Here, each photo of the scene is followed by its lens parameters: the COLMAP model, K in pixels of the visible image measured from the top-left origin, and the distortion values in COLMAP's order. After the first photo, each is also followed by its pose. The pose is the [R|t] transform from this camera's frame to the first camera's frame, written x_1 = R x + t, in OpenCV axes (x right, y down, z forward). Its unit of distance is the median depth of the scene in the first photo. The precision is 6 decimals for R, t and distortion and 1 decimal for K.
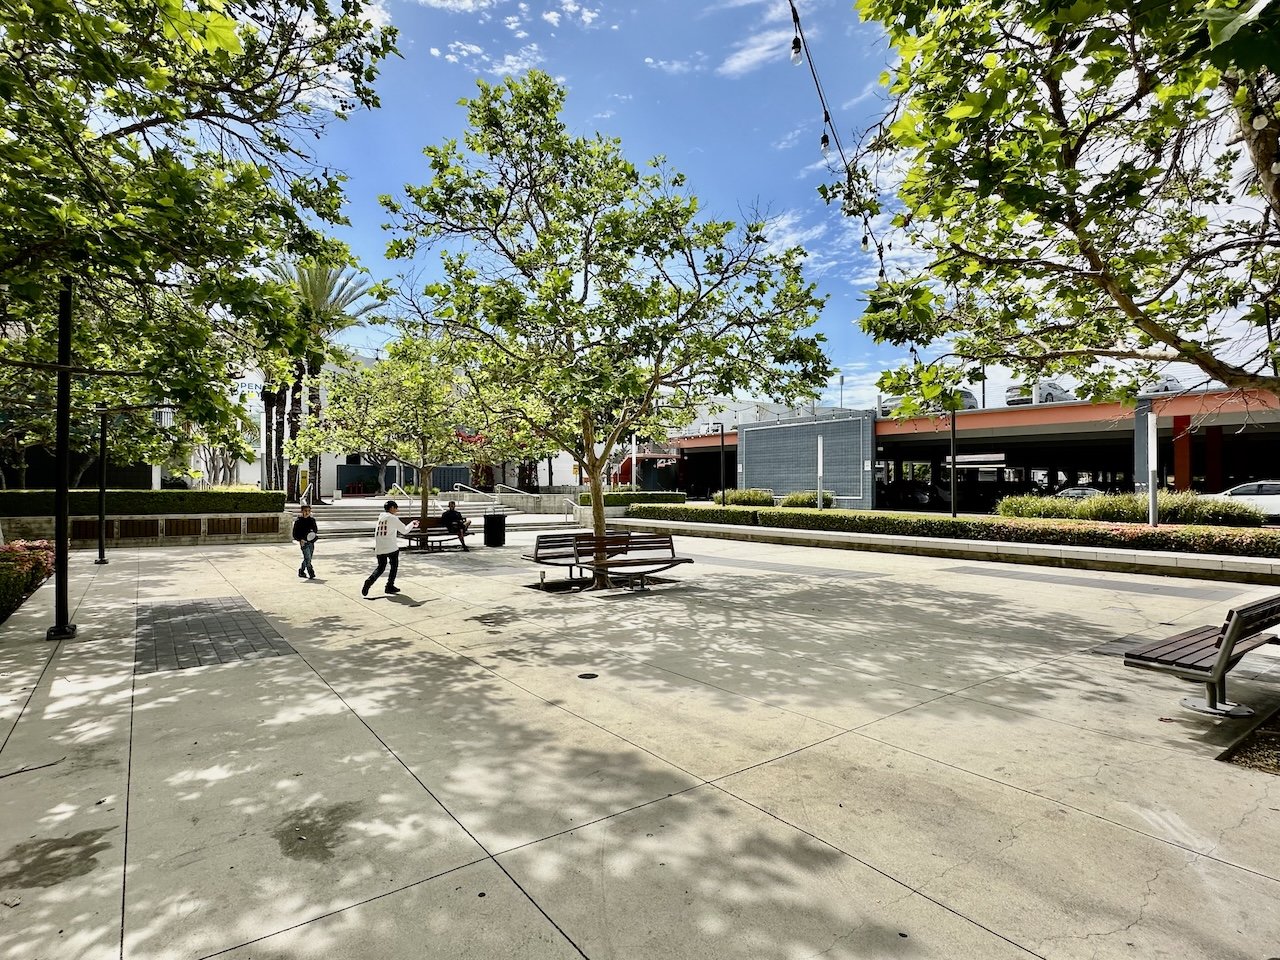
lens RADIAL K [[678.0, 0, 634.5], [0, 678.0, 482.0], [0, 0, 1]] dist [0.004868, 0.003934]
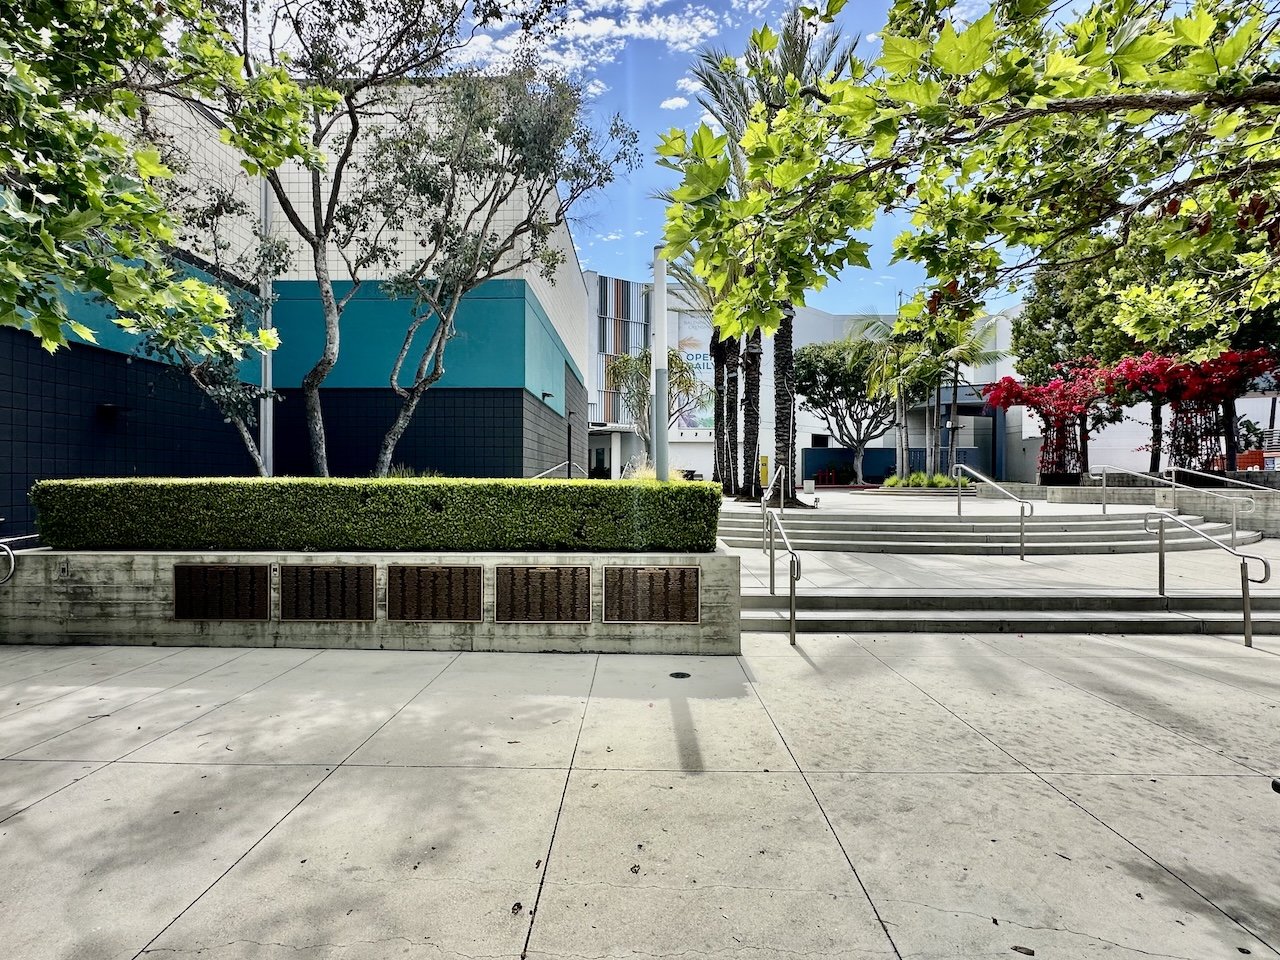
lens RADIAL K [[678.0, 0, 628.2], [0, 678.0, 482.0], [0, 0, 1]] dist [0.004868, 0.003934]
pose [[0.804971, 0.002932, -0.593307, -0.382885], [0.003740, 0.999943, 0.010016, 0.010211], [0.593303, -0.010281, 0.804914, 0.764464]]
